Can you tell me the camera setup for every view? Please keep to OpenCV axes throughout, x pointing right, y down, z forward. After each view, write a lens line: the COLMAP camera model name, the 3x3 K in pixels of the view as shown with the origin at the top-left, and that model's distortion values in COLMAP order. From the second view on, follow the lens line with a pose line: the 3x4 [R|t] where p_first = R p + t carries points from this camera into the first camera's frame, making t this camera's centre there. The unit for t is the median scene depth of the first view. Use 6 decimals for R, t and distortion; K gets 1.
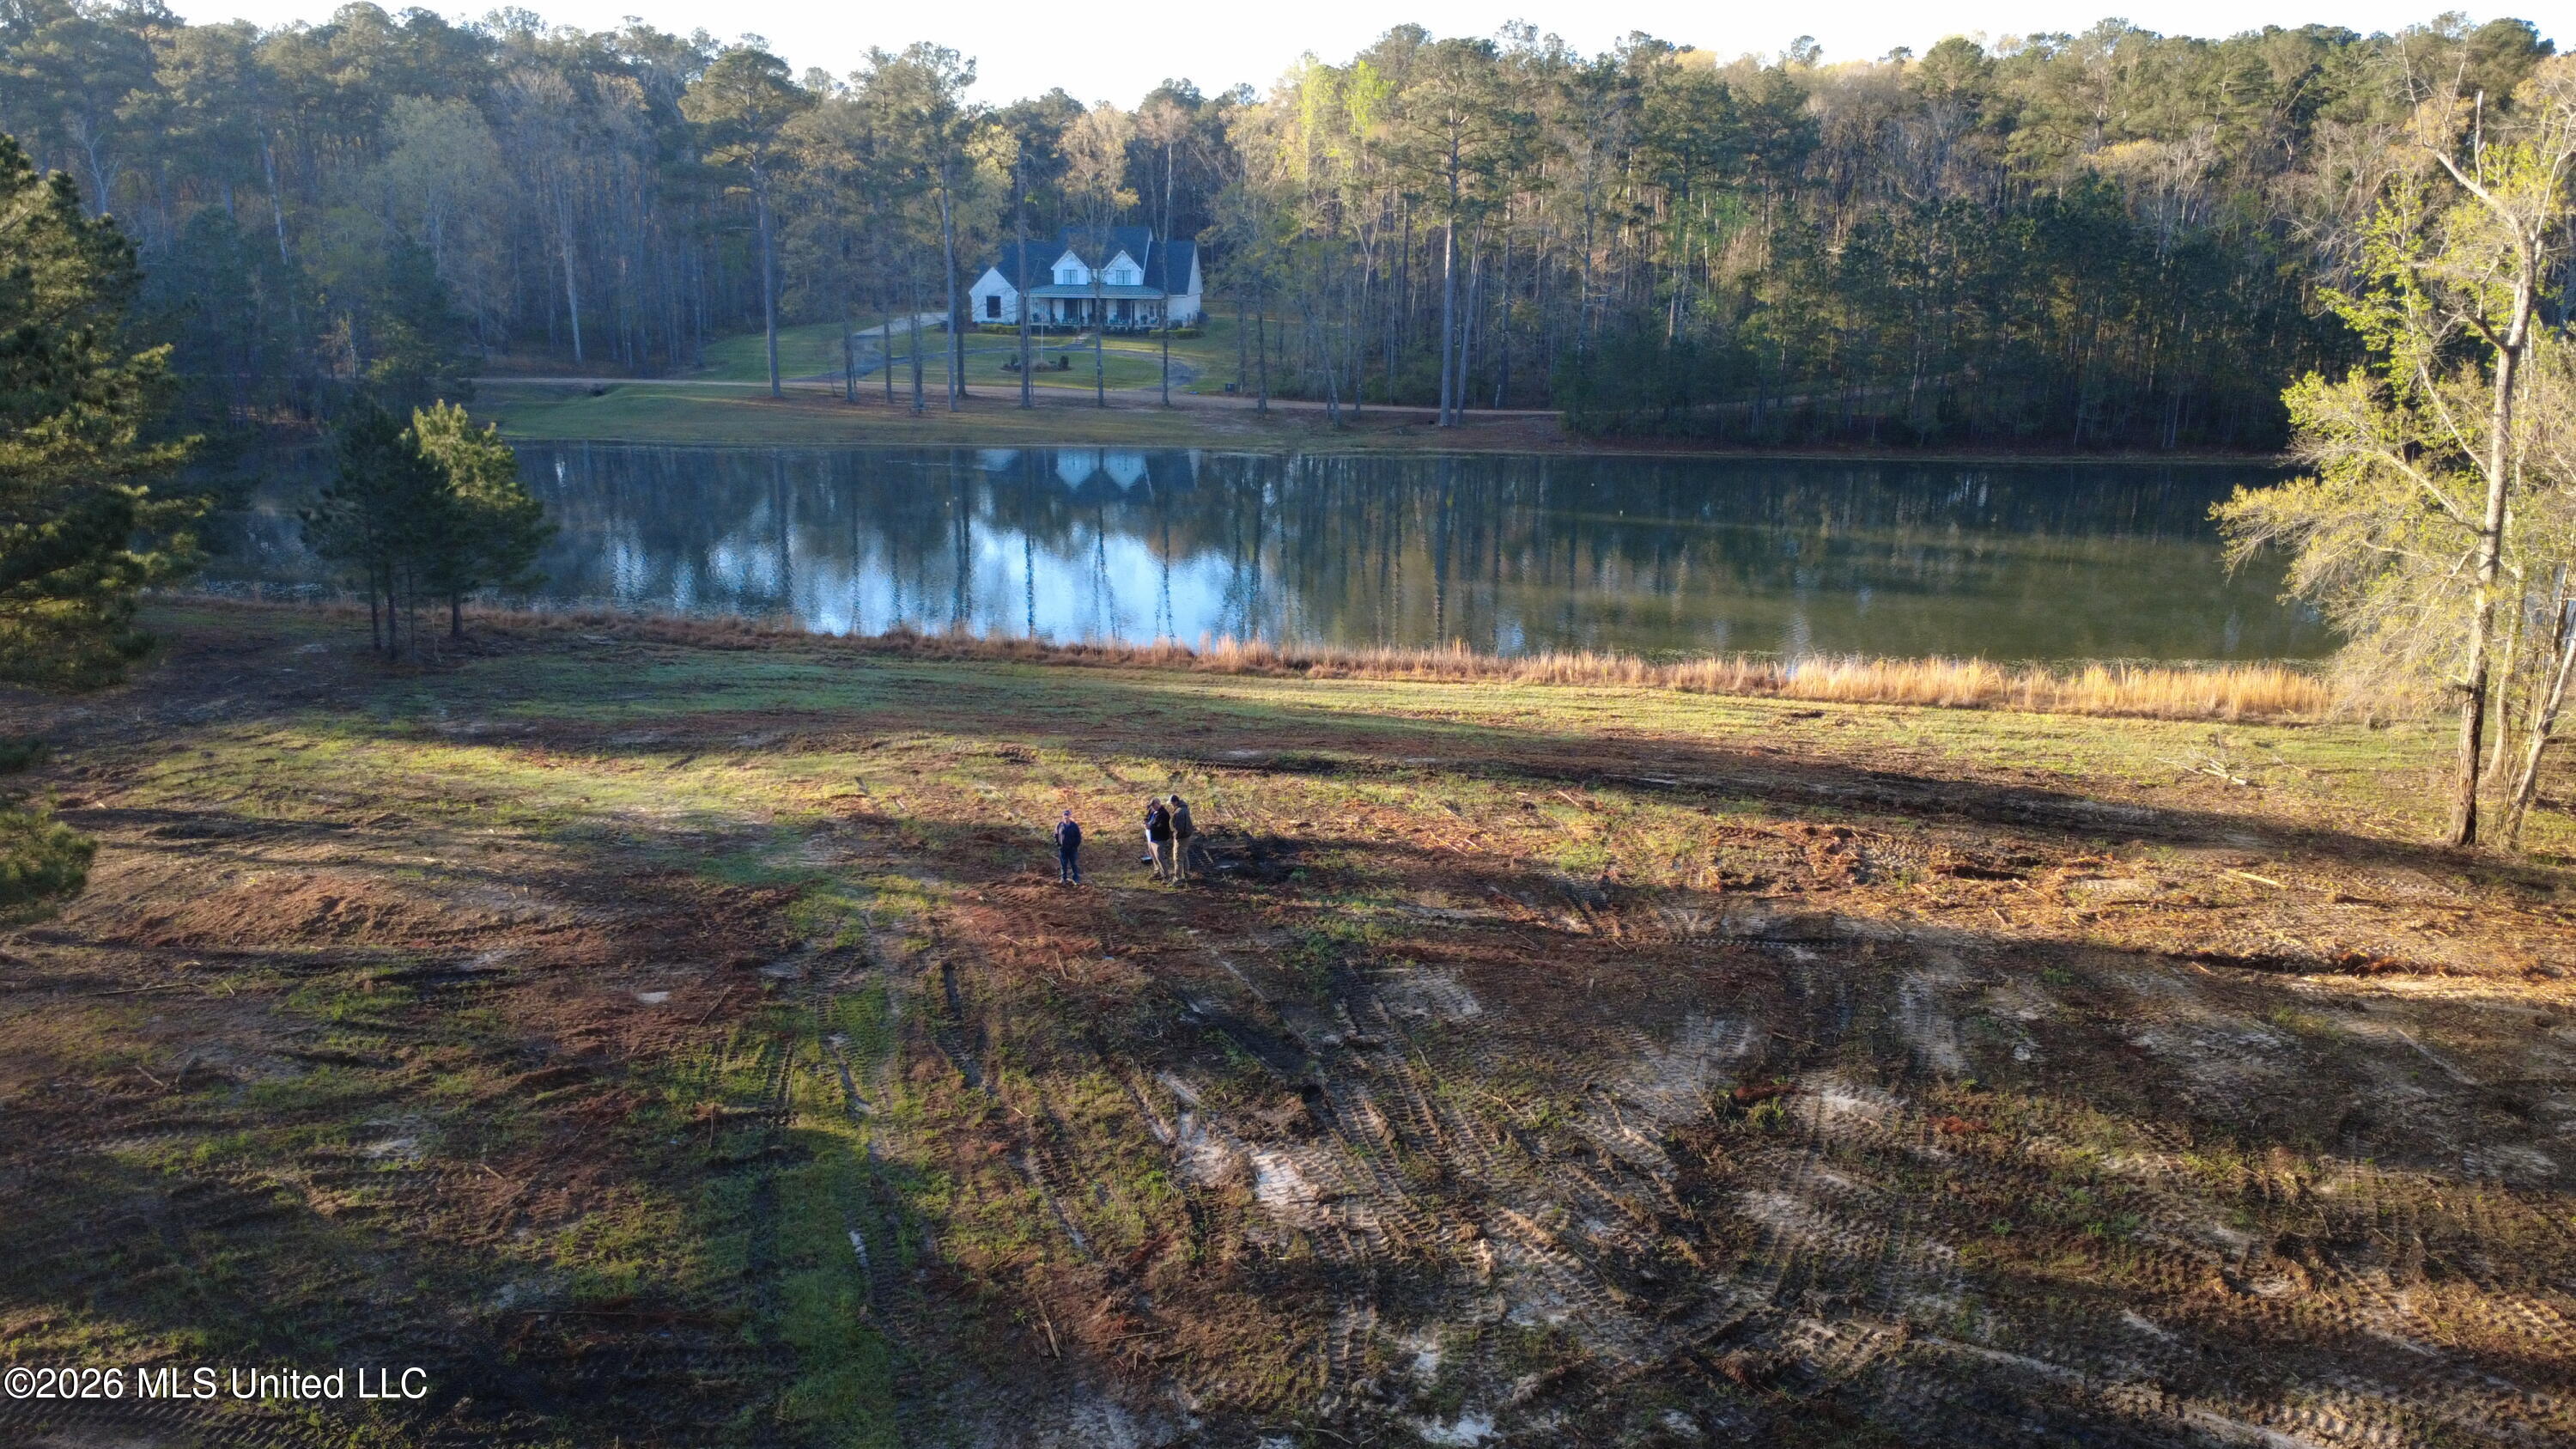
lens RADIAL K [[1864.1, 0, 1287.6], [0, 1864.1, 728.3], [0, 0, 1]] dist [0.003950, -0.002330]
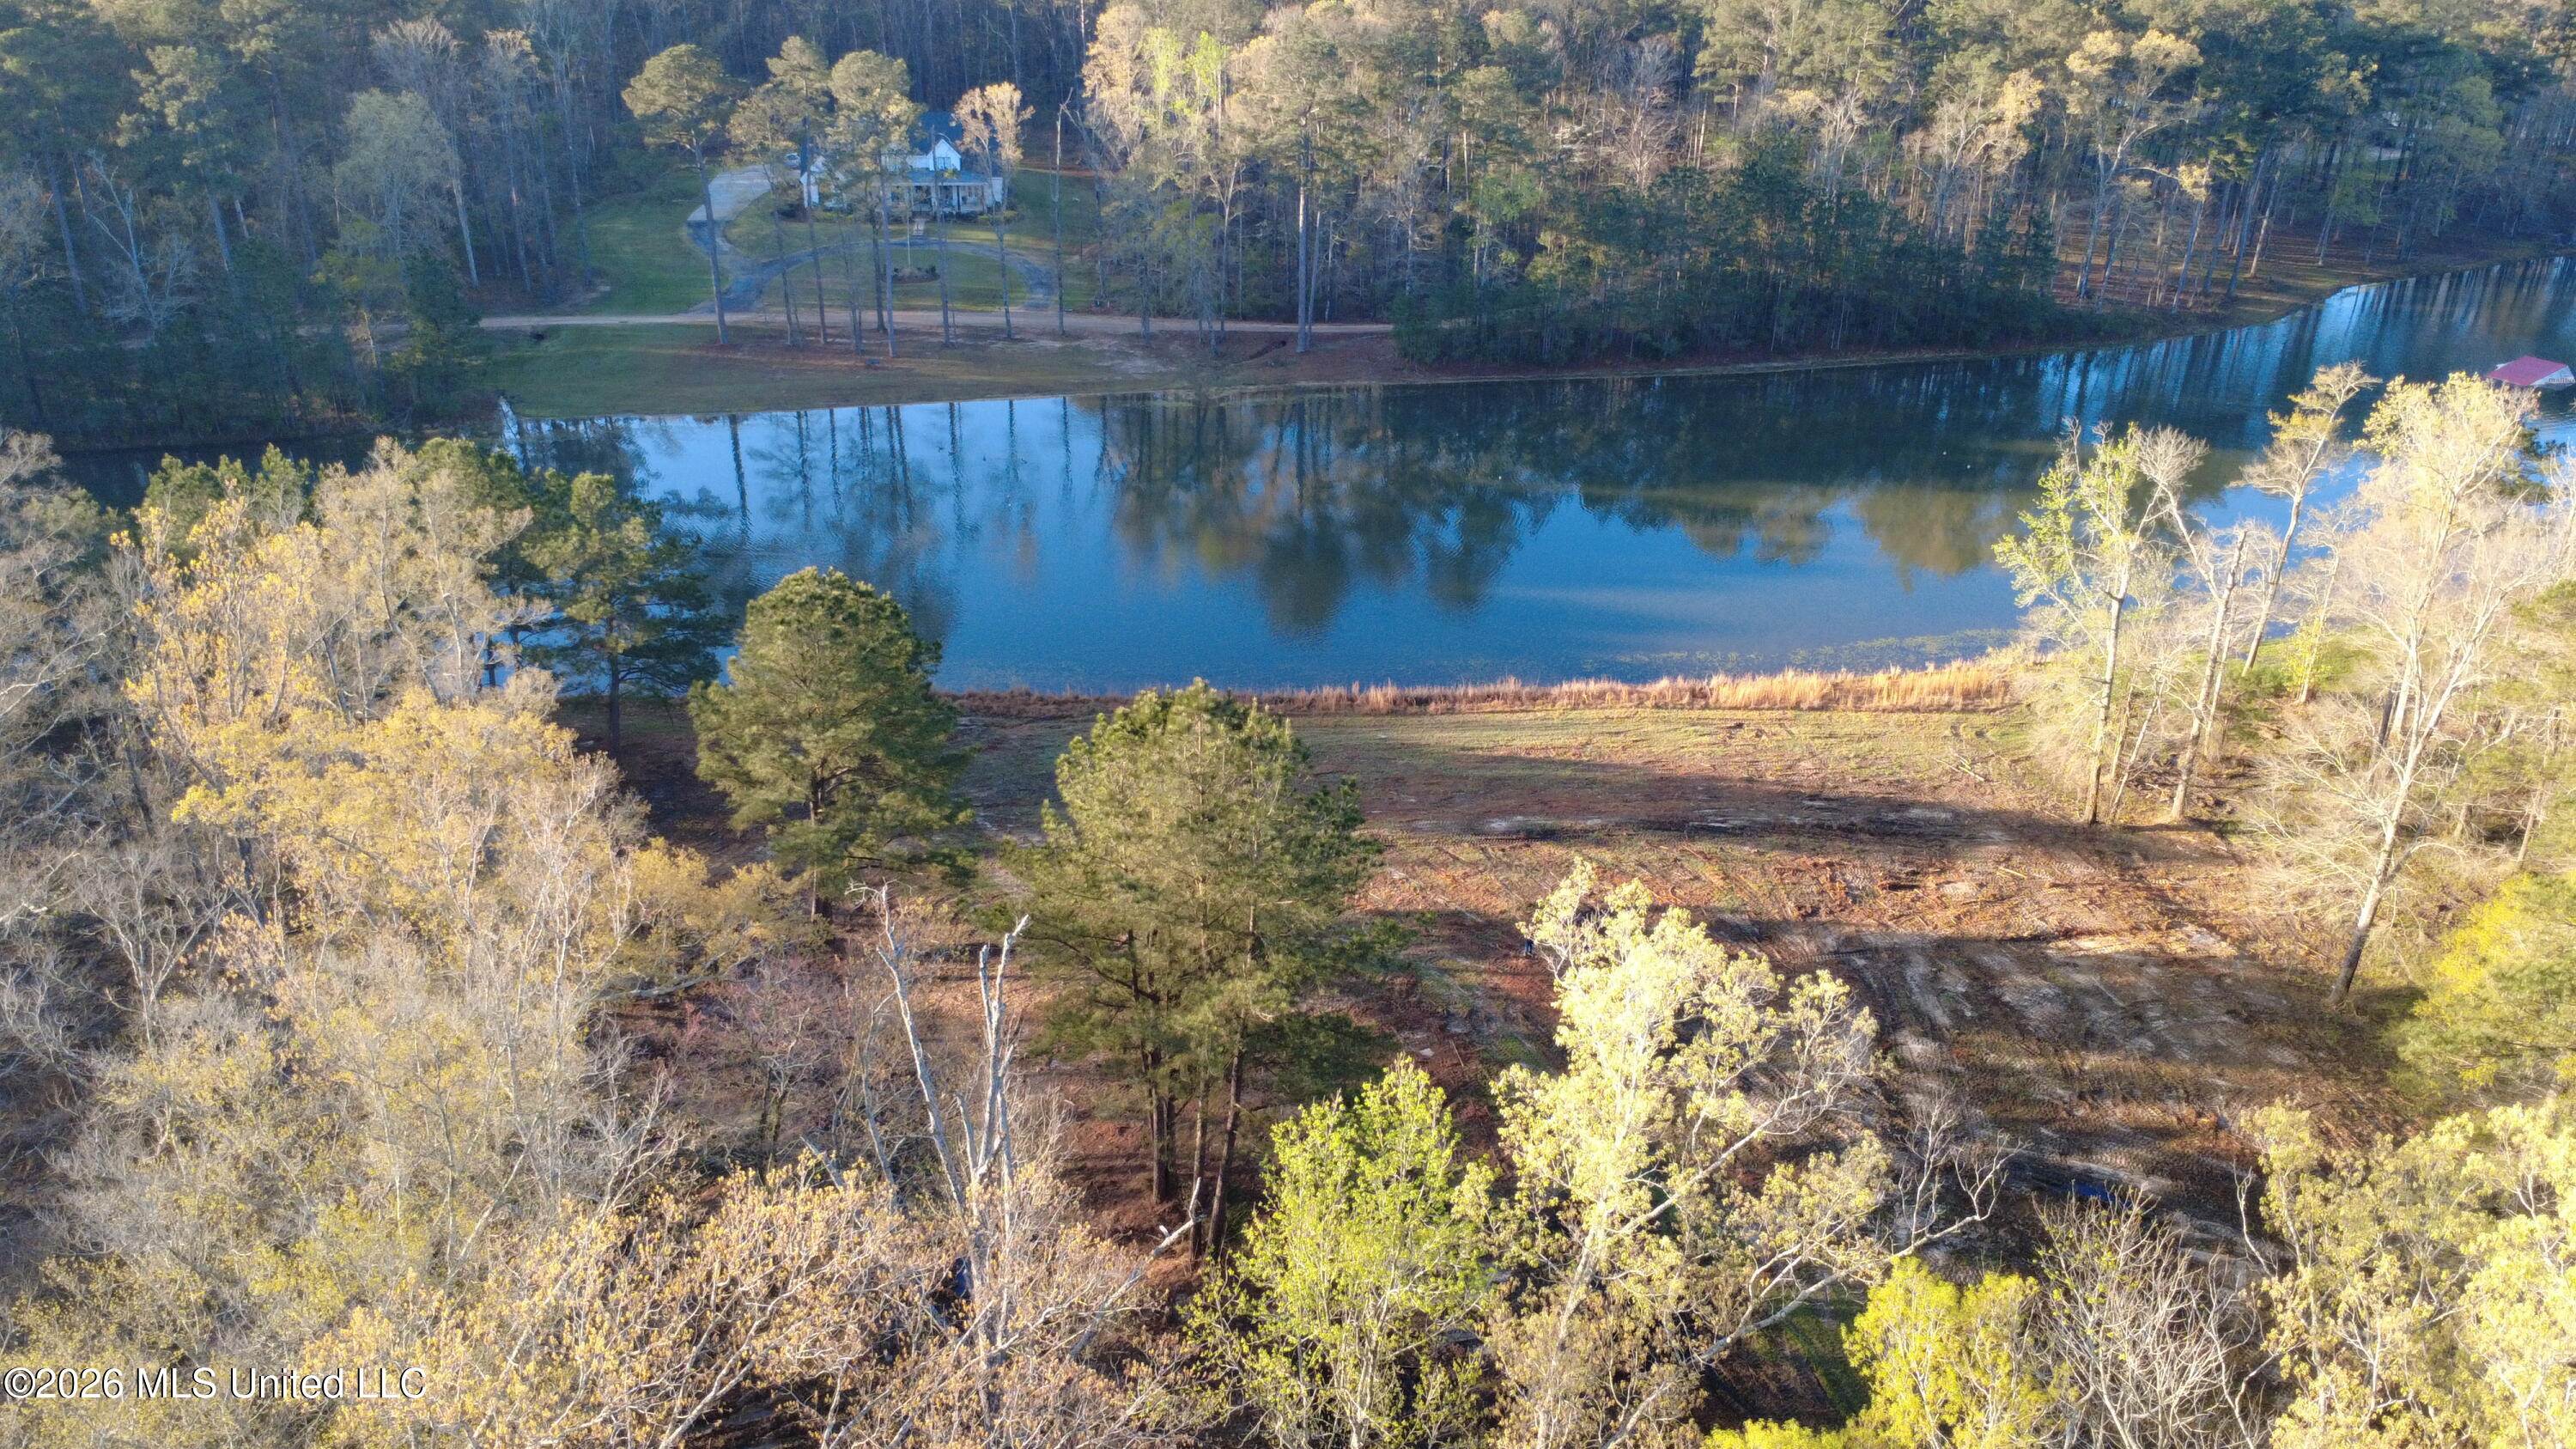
lens RADIAL K [[1864.1, 0, 1289.4], [0, 1864.1, 720.6], [0, 0, 1]] dist [0.003950, -0.002330]
pose [[0.974892, -0.095496, 0.201160, -0.854423], [0.058373, 0.981380, 0.182992, -0.637175], [-0.214890, -0.166656, 0.962314, -1.039963]]
